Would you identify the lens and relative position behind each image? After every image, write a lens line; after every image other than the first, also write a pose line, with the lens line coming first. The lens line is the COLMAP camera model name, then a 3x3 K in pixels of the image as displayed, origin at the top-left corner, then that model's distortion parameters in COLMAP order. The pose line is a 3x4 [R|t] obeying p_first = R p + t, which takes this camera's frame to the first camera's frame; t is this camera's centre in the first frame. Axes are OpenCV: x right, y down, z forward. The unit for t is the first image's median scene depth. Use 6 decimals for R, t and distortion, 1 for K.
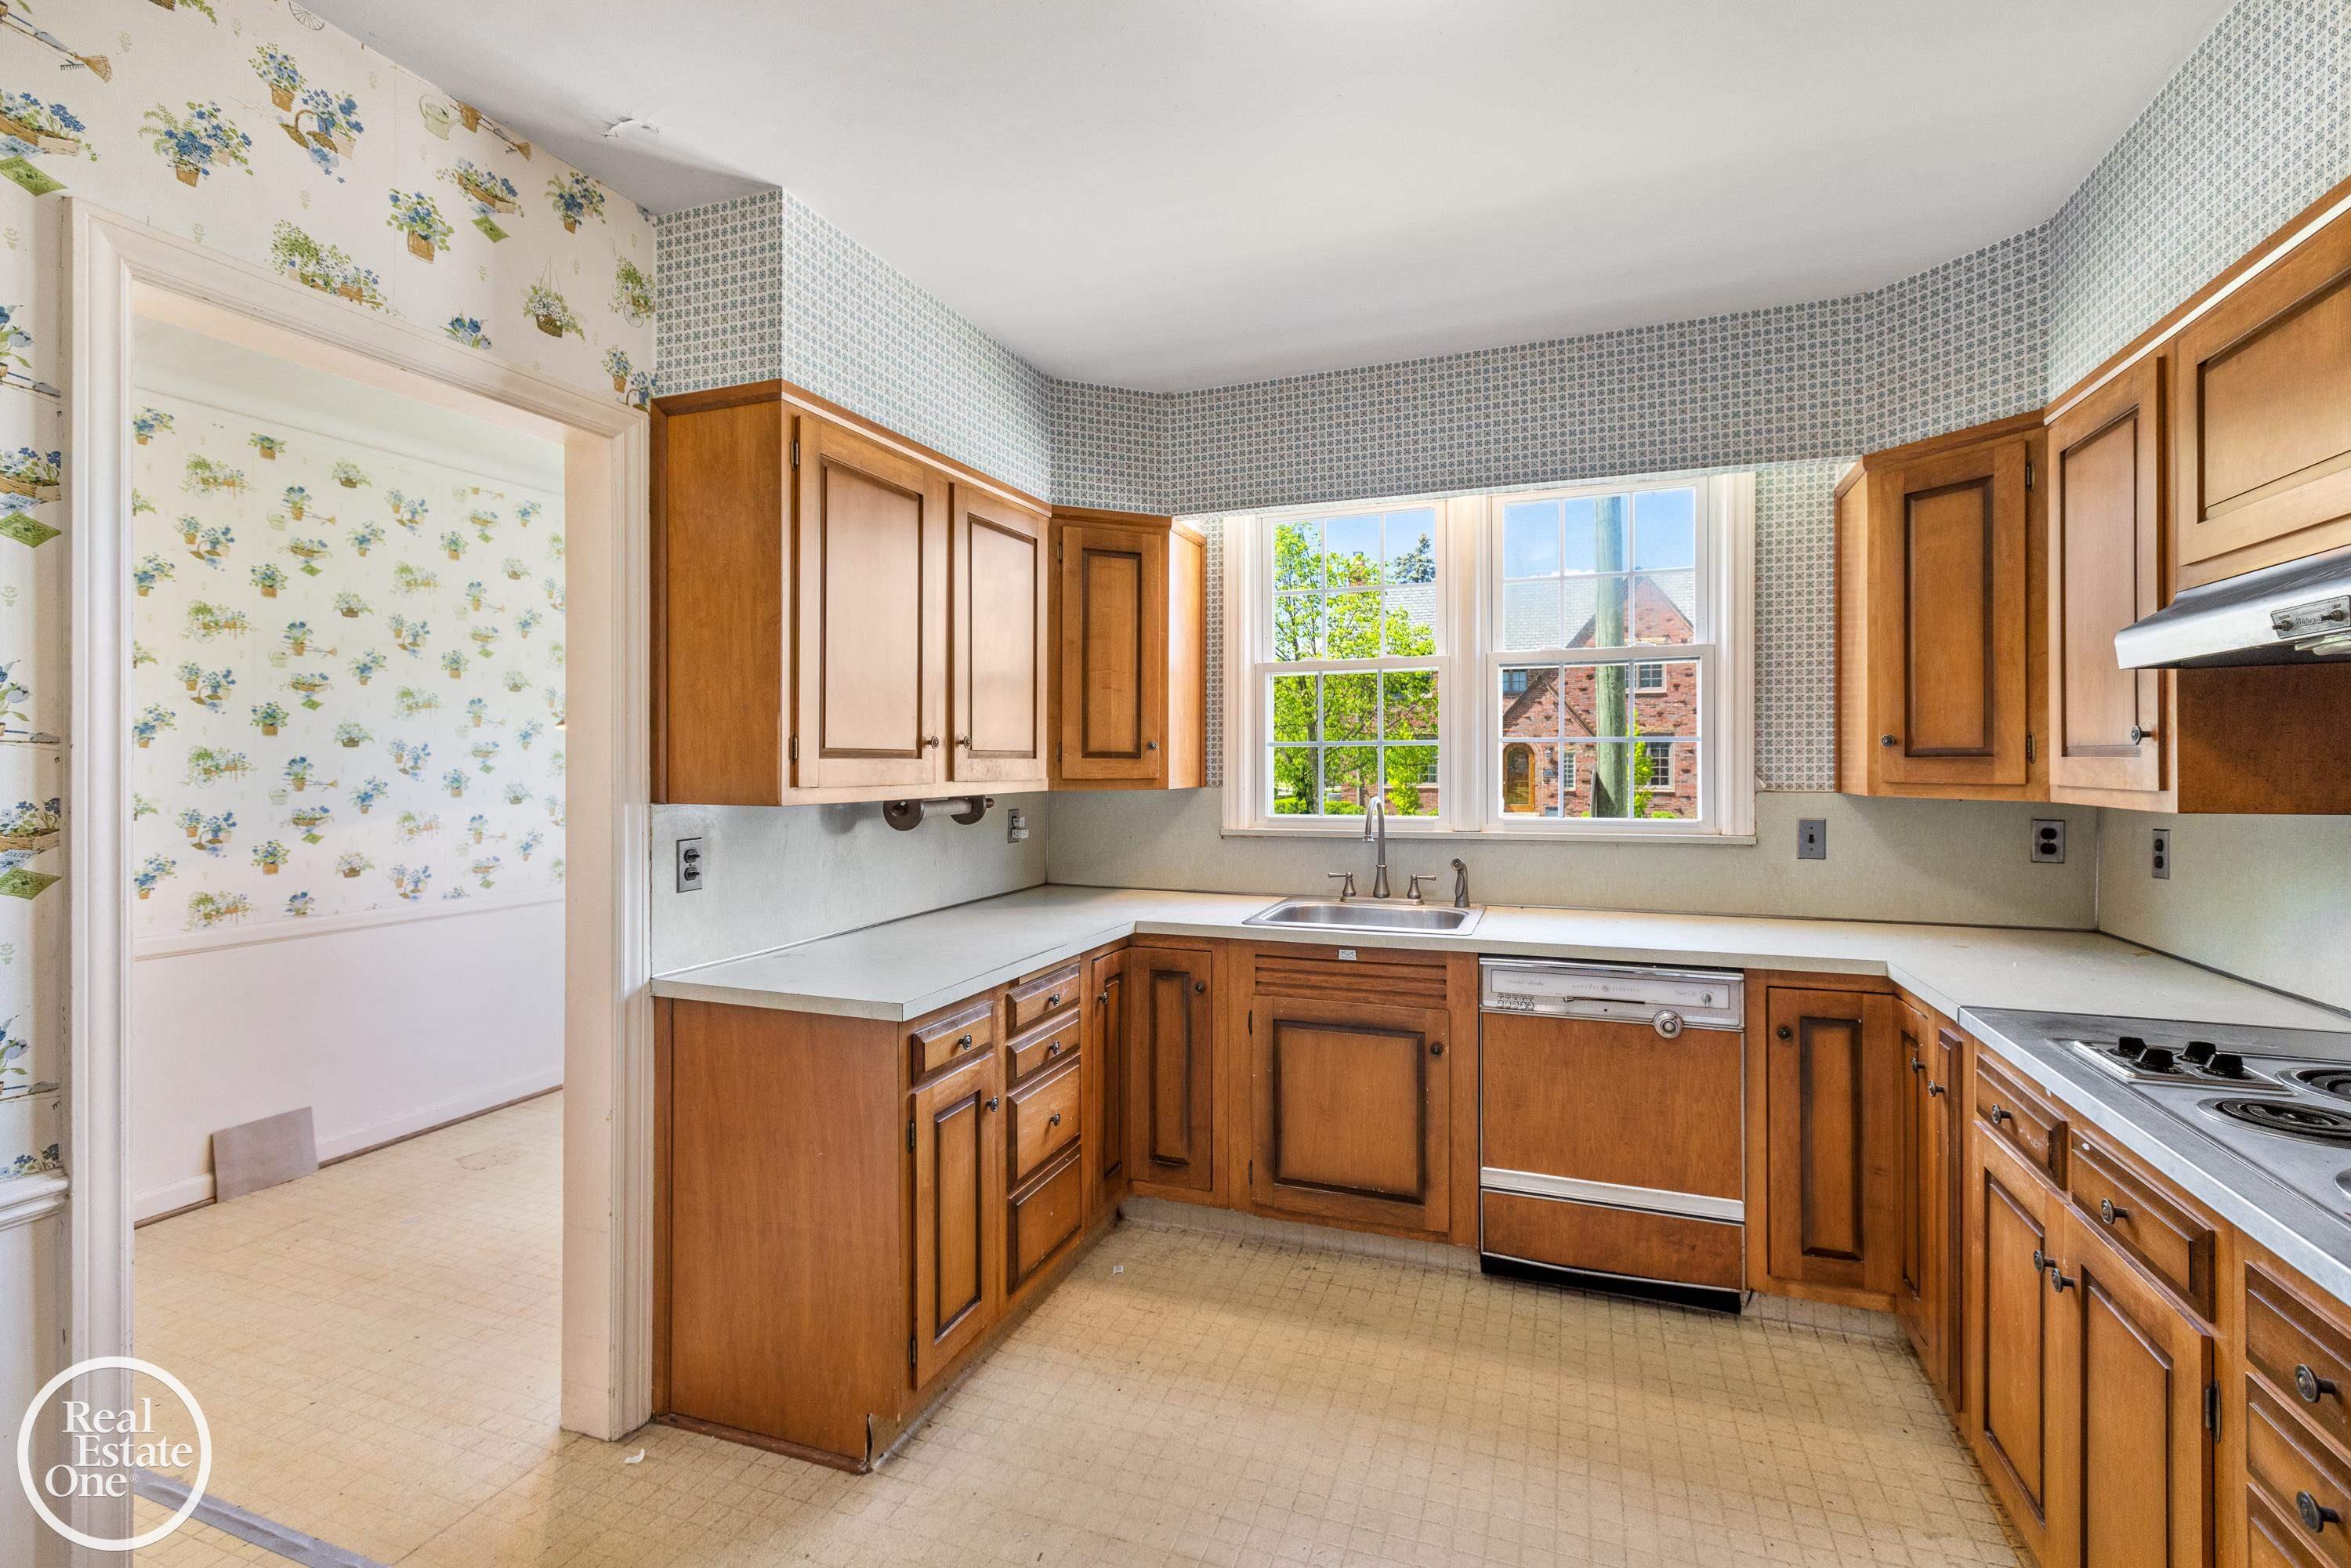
lens RADIAL K [[1068.7, 0, 1183.3], [0, 1068.7, 764.7], [0, 0, 1]] dist [0.002633, -0.001024]
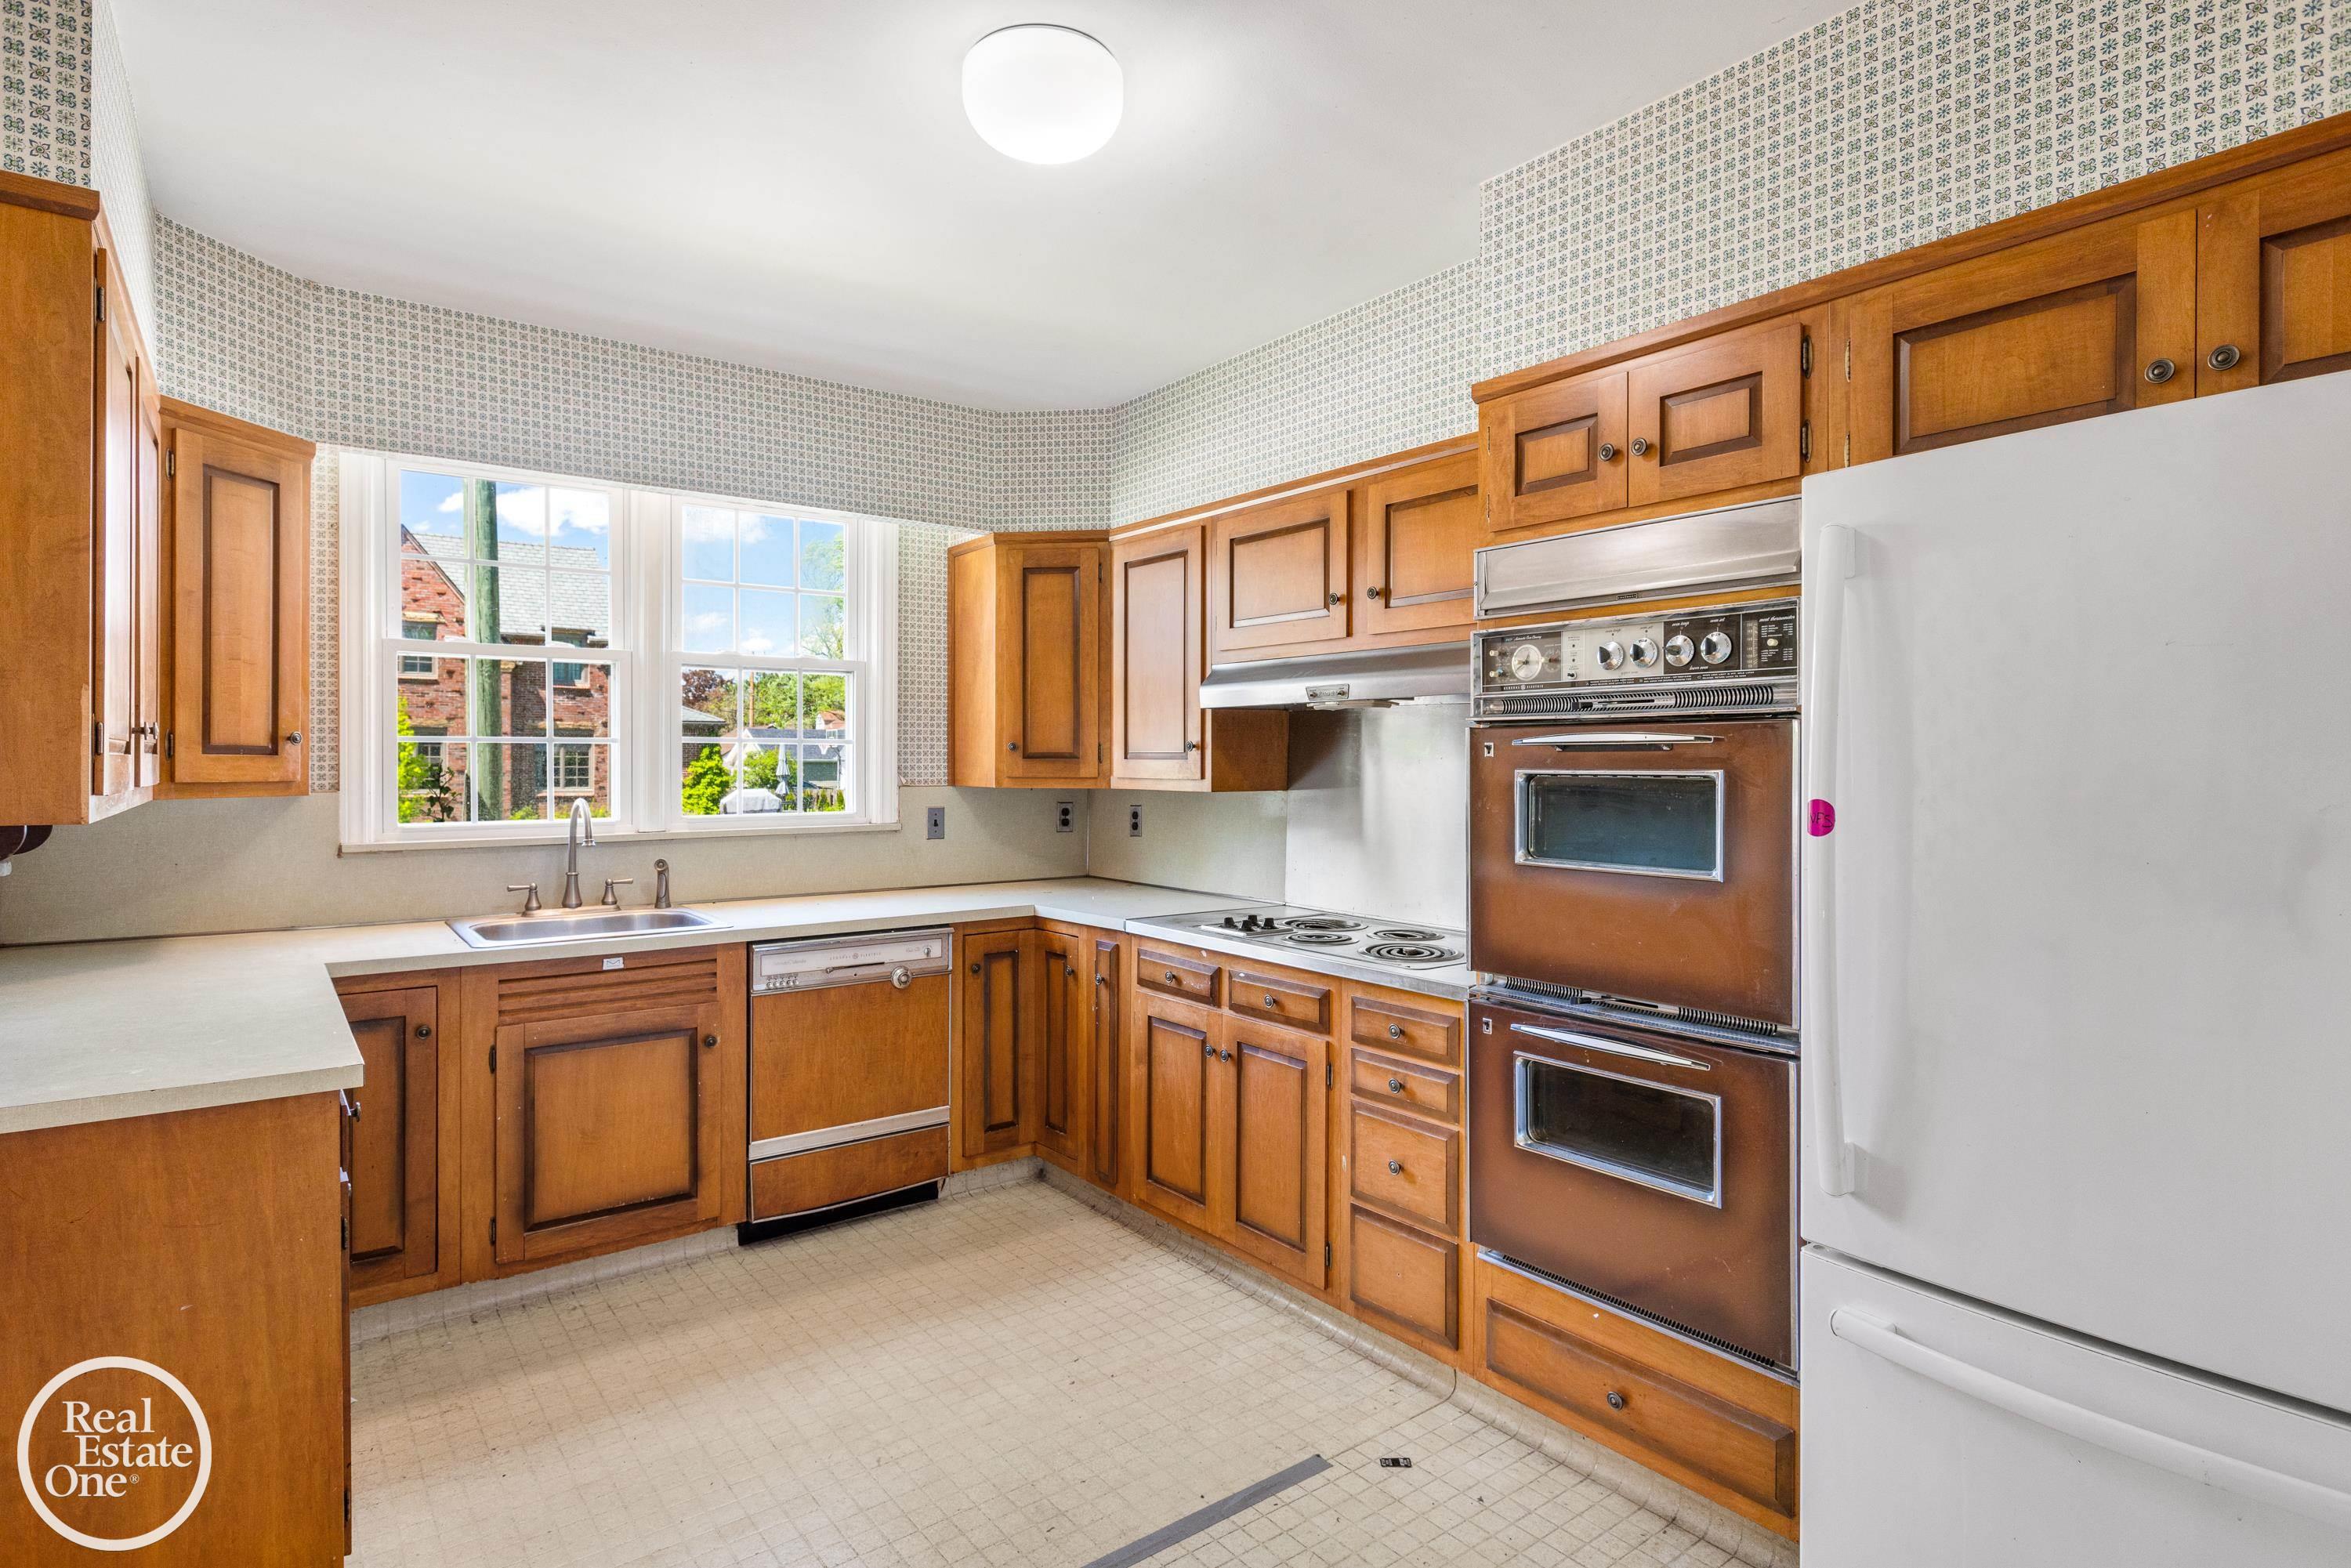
lens RADIAL K [[1207.0, 0, 1169.7], [0, 1207.0, 777.9], [0, 0, 1]] dist [-0.004704, 0.000018]
pose [[0.527492, -0.008552, 0.849517, -0.519023], [-0.000716, 0.999945, 0.010511, 0.001263], [-0.849560, -0.006152, 0.527457, 0.016187]]
